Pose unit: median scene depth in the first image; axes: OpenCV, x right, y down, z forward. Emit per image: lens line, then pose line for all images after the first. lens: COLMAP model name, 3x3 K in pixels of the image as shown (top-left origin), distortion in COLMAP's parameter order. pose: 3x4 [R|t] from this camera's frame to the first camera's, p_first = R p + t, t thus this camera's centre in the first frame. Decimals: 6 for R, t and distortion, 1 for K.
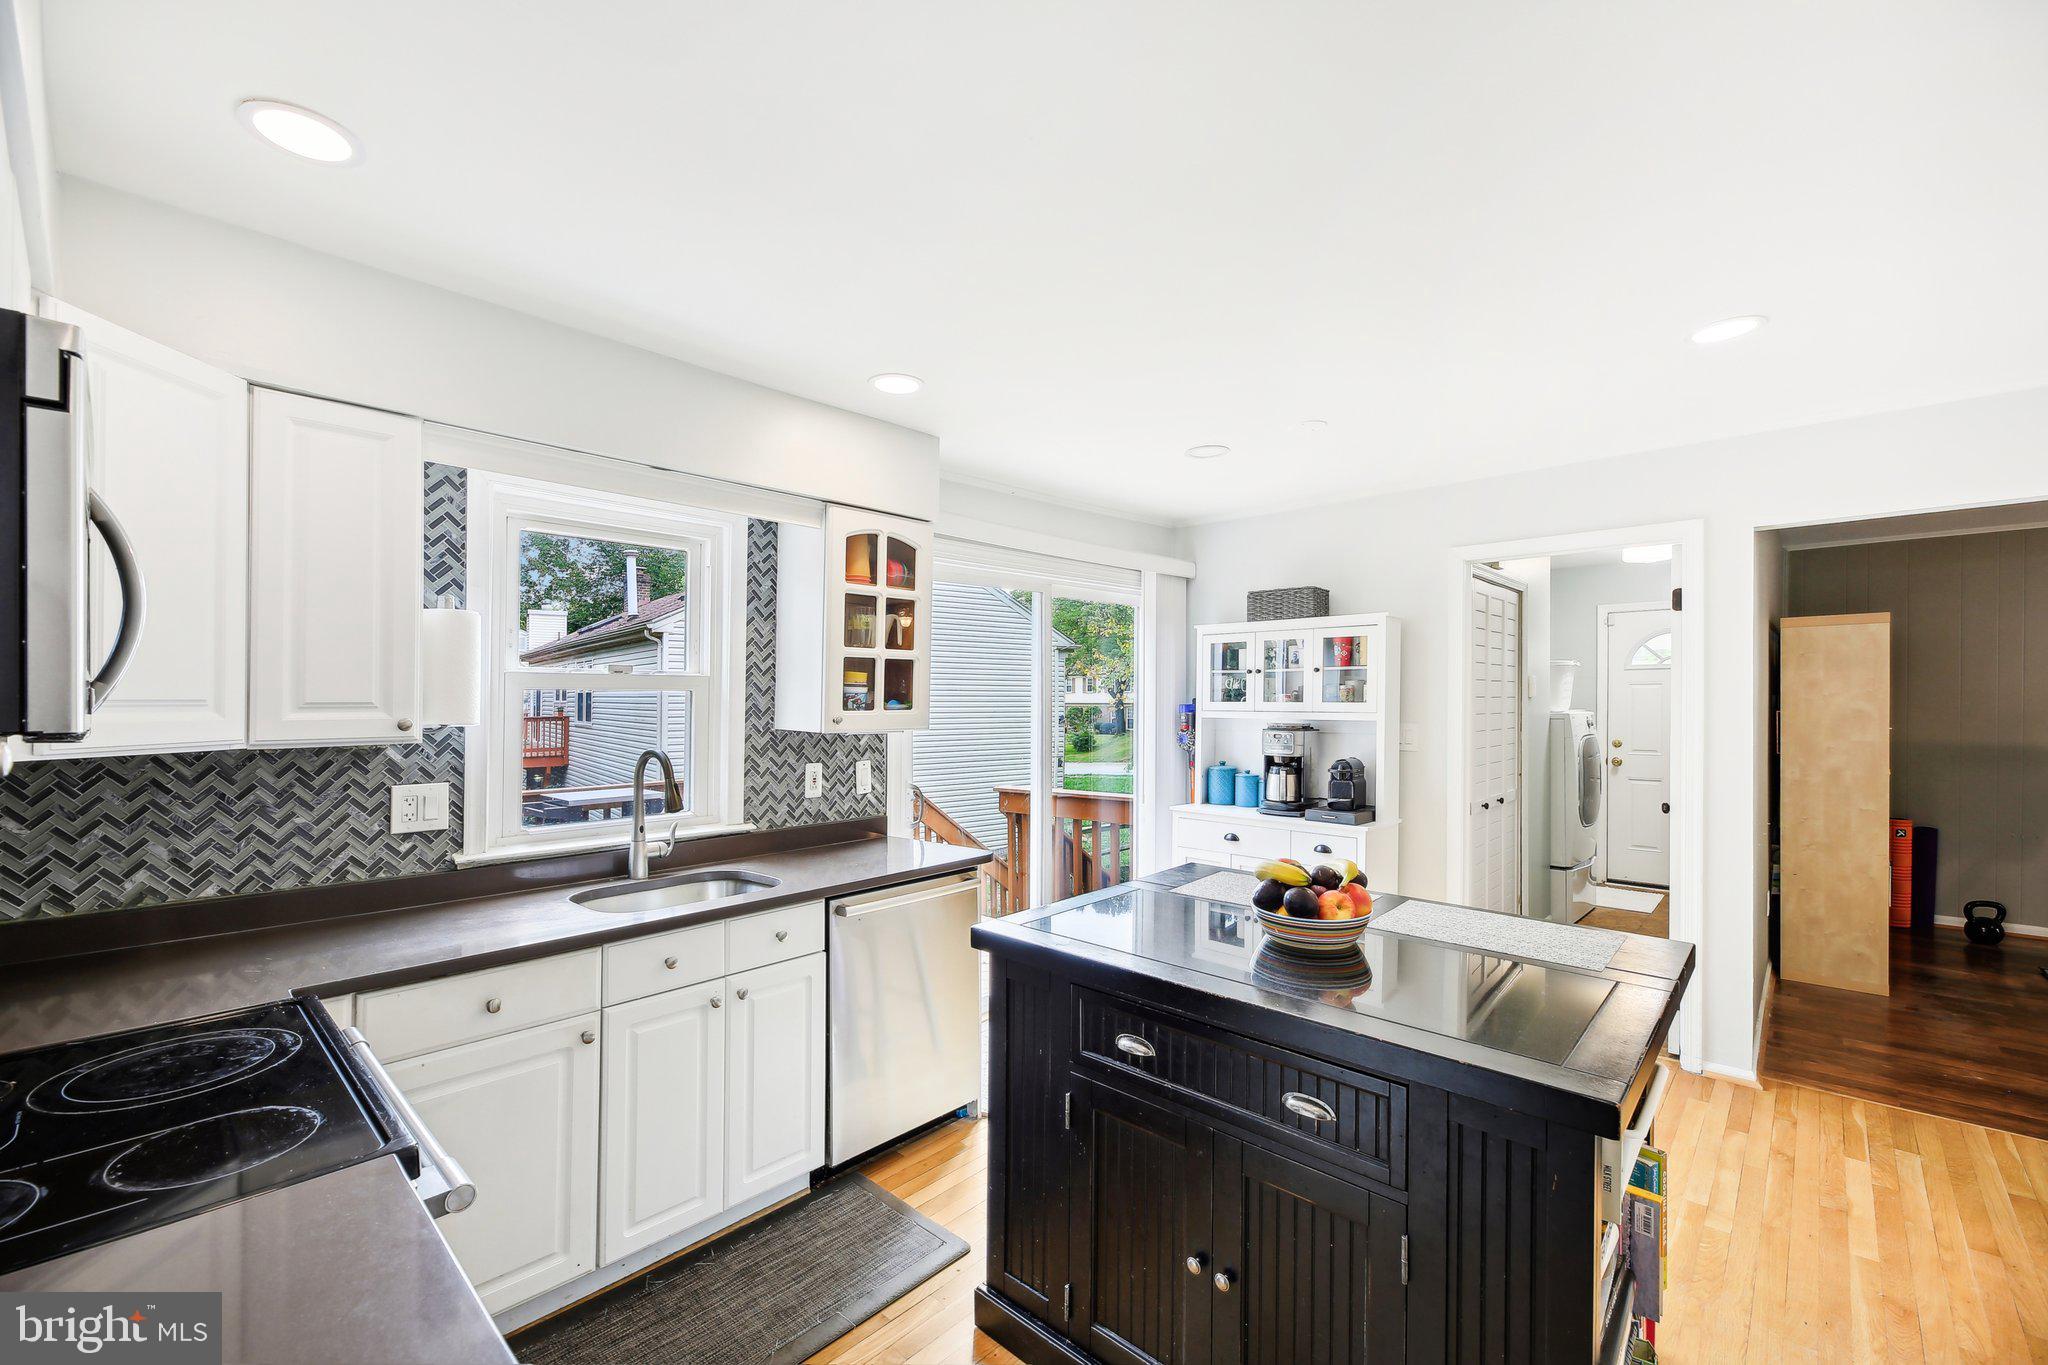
lens RADIAL K [[848.5, 0, 1024.0], [0, 848.5, 682.5], [0, 0, 1]] dist [-0.001026, -0.000173]
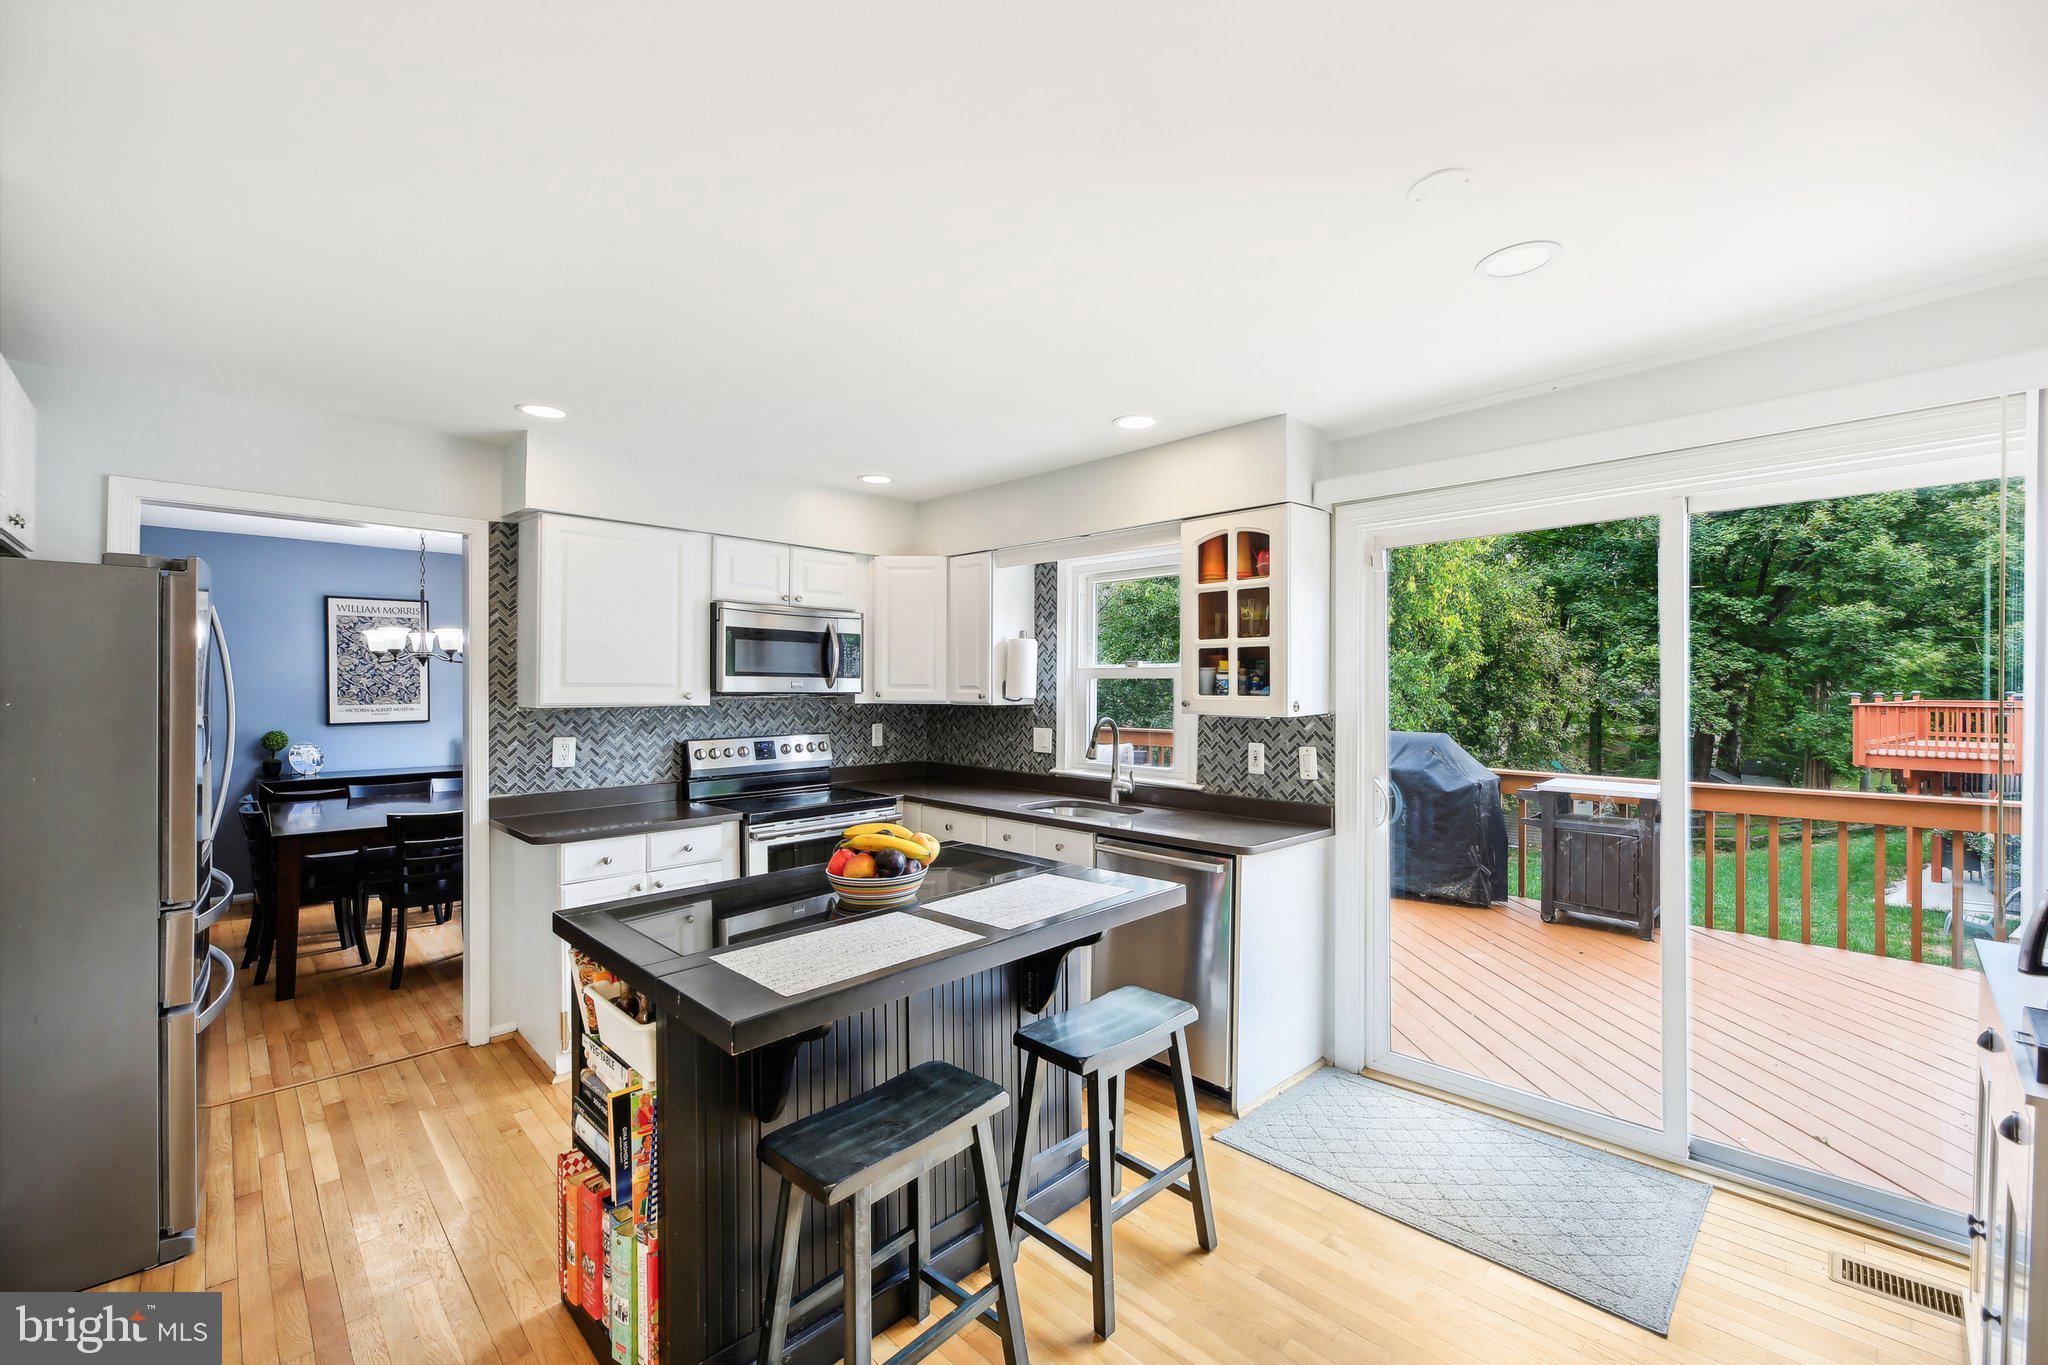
lens RADIAL K [[820.4, 0, 1024.0], [0, 820.4, 682.5], [0, 0, 1]] dist [0.000449, 0.000045]
pose [[-0.028193, -0.002911, -0.999598, 0.672795], [0.013668, 0.999901, -0.003298, 0.012196], [0.999509, -0.013756, -0.028150, 0.584396]]
